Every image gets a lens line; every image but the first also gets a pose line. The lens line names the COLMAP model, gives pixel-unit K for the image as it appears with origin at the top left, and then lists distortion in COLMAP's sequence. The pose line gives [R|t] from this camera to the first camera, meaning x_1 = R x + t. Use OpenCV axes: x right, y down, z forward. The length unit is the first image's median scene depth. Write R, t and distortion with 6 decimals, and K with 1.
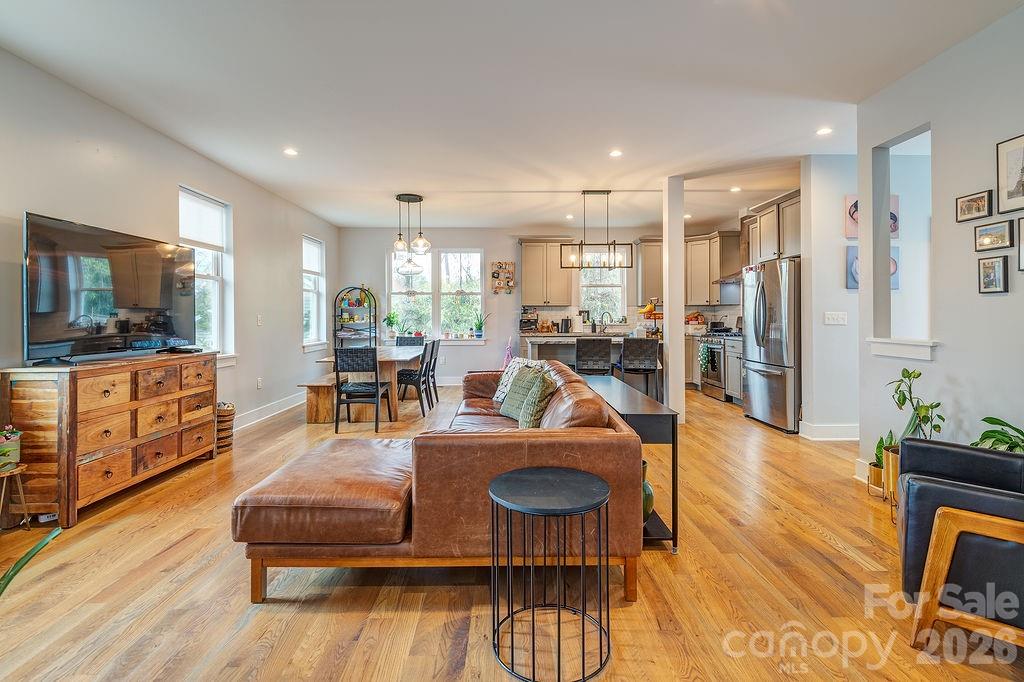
lens RADIAL K [[470.1, 0, 513.4], [0, 470.1, 317.8], [0, 0, 1]] dist [0.030109, -0.018479]
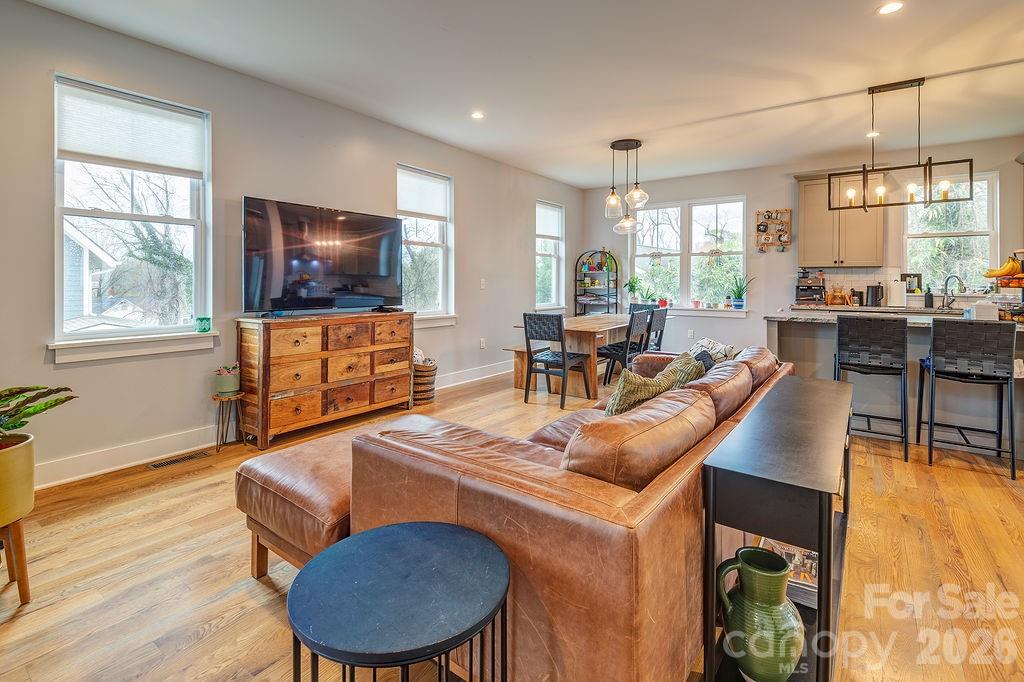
lens RADIAL K [[477.4, 0, 515.1], [0, 477.4, 285.1], [0, 0, 1]] dist [0.034865, -0.025142]
pose [[0.804682, 0.009102, -0.593637, 0.178629], [-0.006962, 0.999958, 0.005895, 0.001340], [0.593666, -0.000610, 0.804712, 0.208741]]
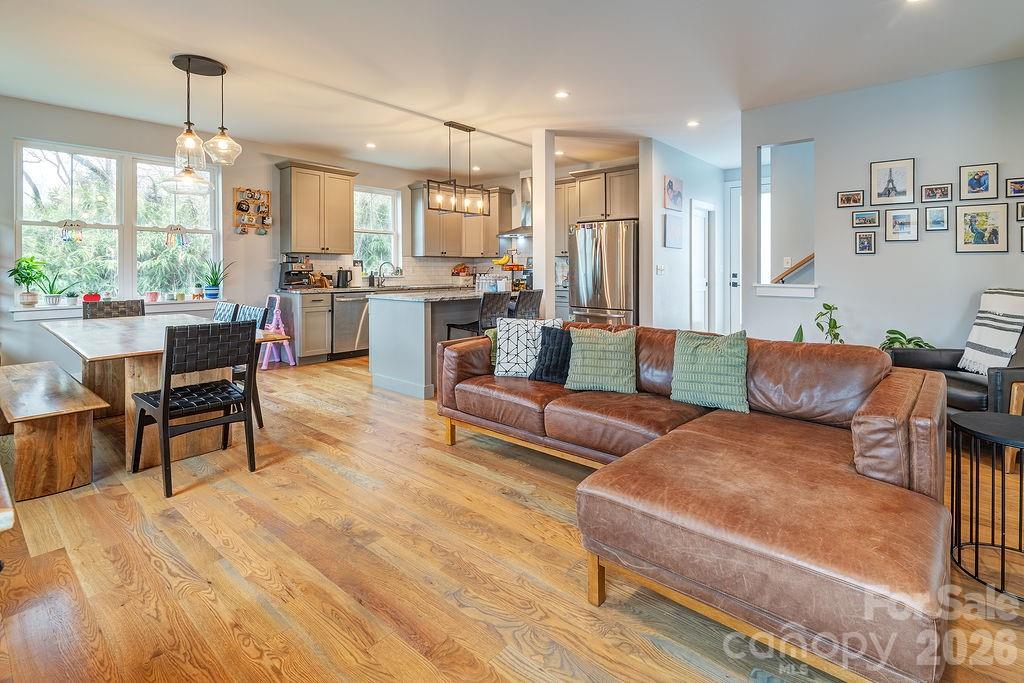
lens RADIAL K [[485.4, 0, 509.2], [0, 485.4, 267.0], [0, 0, 1]] dist [0.036026, -0.023055]
pose [[0.674843, 0.005361, 0.737942, -0.516530], [-0.001636, 0.999982, -0.005769, 0.002083], [-0.737960, 0.002686, 0.674839, 0.375164]]
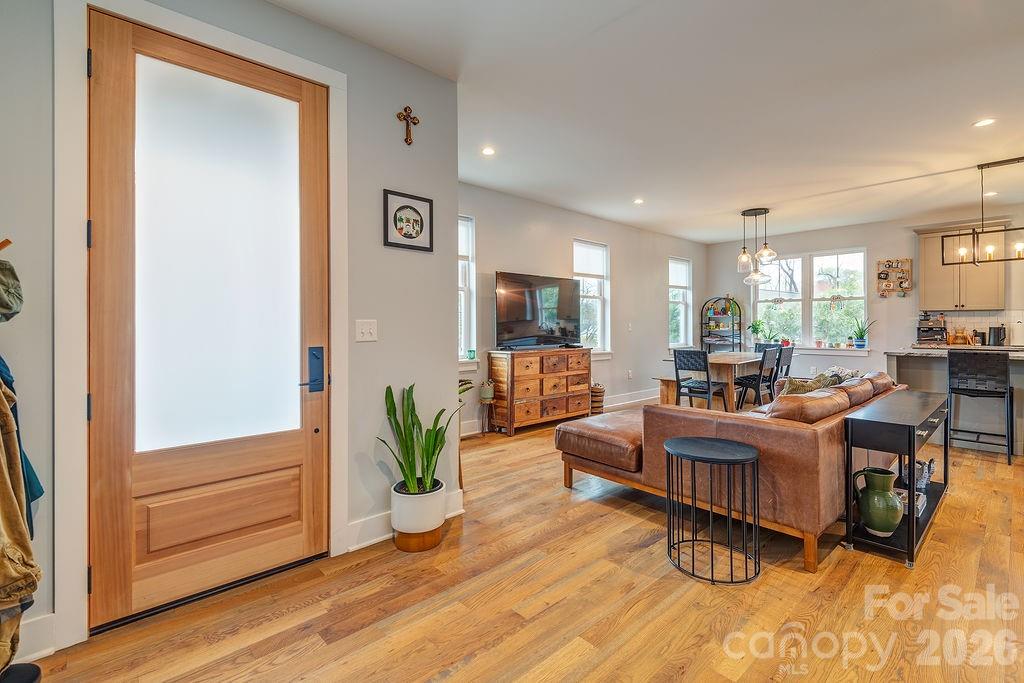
lens RADIAL K [[457.6, 0, 513.7], [0, 457.6, 323.6], [0, 0, 1]] dist [0.001372, -0.007751]
pose [[0.662678, -0.001642, -0.748903, 0.237445], [-0.000829, 0.999995, -0.002926, -0.000558], [0.748904, 0.002560, 0.662674, -0.107858]]
